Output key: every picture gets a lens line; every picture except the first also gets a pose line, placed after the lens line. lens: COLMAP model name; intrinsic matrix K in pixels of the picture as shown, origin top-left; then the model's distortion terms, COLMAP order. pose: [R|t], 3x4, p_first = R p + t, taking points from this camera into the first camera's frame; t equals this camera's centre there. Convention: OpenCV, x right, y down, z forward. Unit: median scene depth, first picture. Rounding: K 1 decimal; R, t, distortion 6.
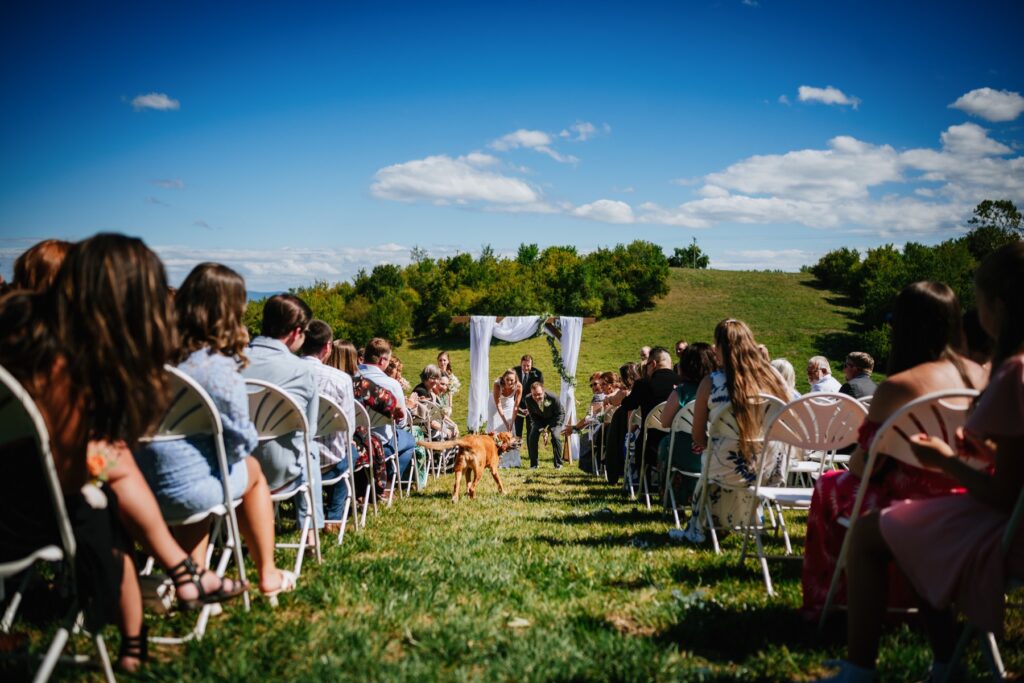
lens RADIAL K [[1063.8, 0, 521.3], [0, 1063.8, 342.3], [0, 0, 1]] dist [-0.040979, 0.000000]
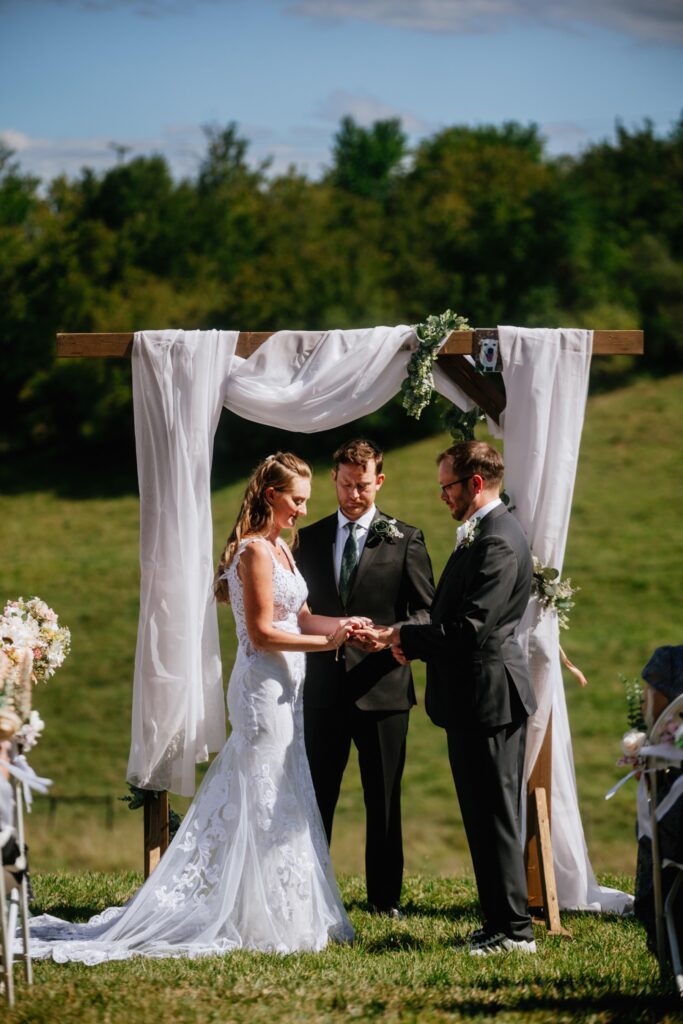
lens RADIAL K [[3425.0, 0, 335.6], [0, 3425.0, 512.9], [0, 0, 1]] dist [0.284302, 0.000000]
pose [[0.999850, -0.016359, -0.005711, 0.001157], [0.016402, 0.999836, 0.007668, 0.004992], [0.005585, -0.007761, 0.999954, 0.086825]]
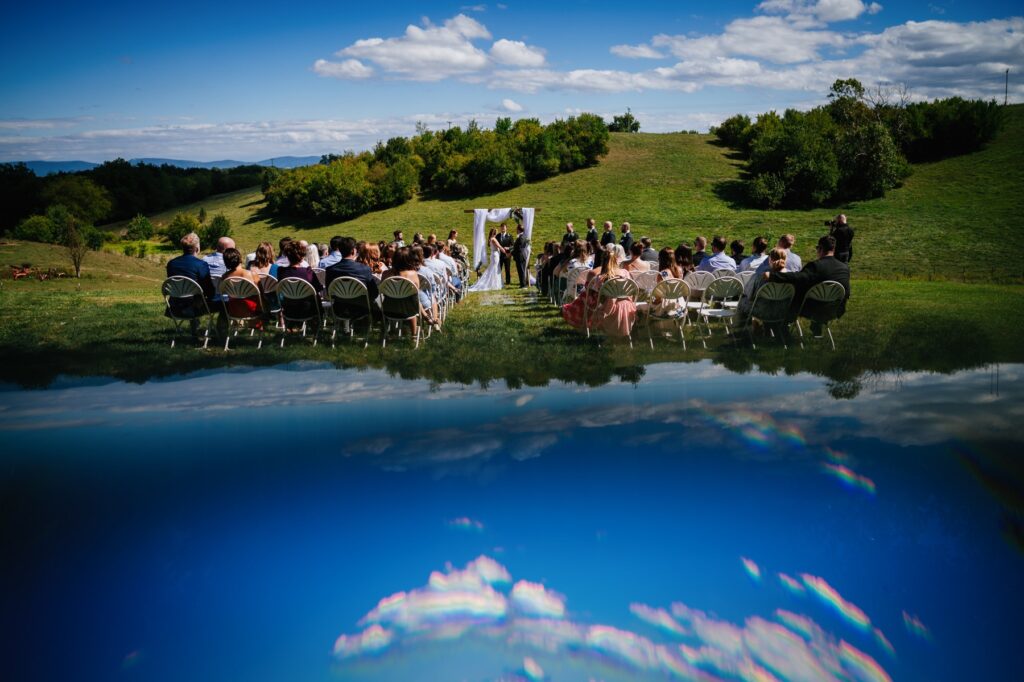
lens RADIAL K [[1063.8, 0, 509.9], [0, 1063.8, 341.6], [0, 0, 1]] dist [-0.040979, 0.000000]
pose [[0.999473, -0.032053, 0.005103, -0.000818], [0.030670, 0.984159, 0.174618, -0.049802], [-0.010619, -0.174369, 0.984623, -0.365201]]
